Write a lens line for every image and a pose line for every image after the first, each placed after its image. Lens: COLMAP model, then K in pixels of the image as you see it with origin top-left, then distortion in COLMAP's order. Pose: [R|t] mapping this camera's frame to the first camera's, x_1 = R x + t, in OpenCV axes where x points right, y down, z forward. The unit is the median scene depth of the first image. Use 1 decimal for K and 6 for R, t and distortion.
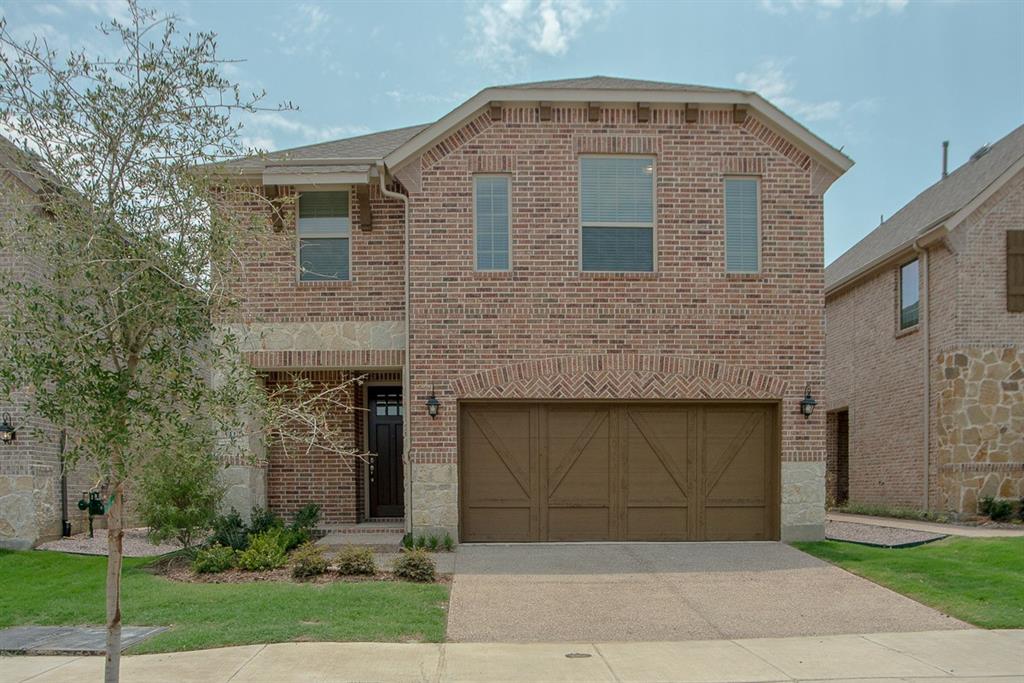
lens RADIAL K [[454.3, 0, 504.4], [0, 454.3, 344.2], [0, 0, 1]] dist [-0.061375, 0.015184]
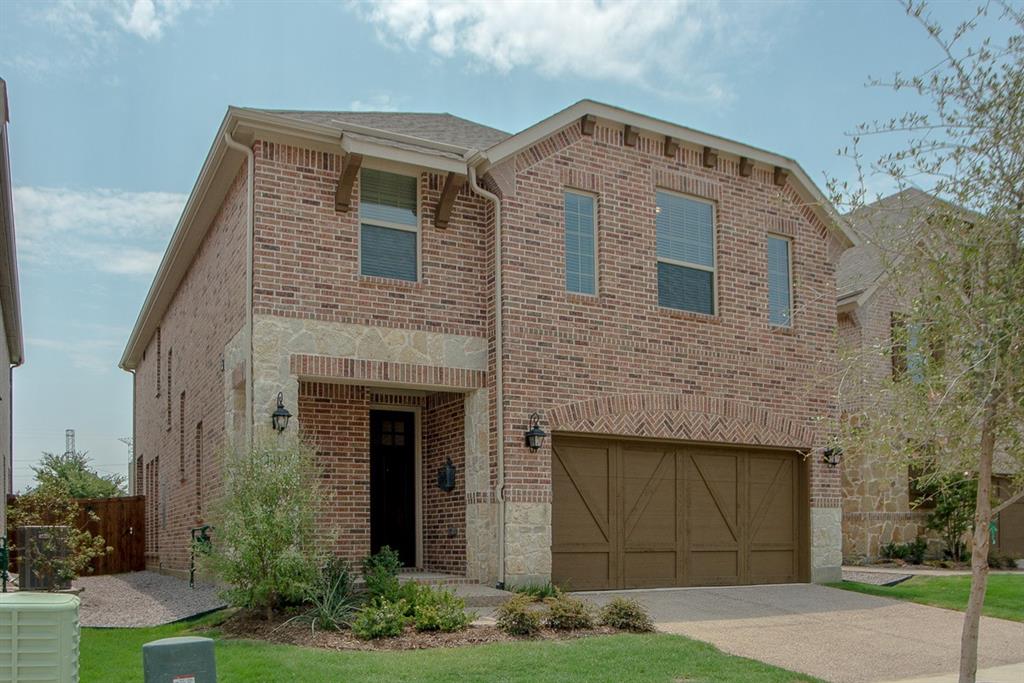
lens RADIAL K [[500.7, 0, 542.4], [0, 500.7, 360.0], [0, 0, 1]] dist [-0.060907, 0.000020]
pose [[0.957408, 0.097726, 0.271699, -0.361854], [-0.088198, 0.994989, -0.047091, 0.026320], [-0.274940, 0.021122, 0.961229, 0.044285]]
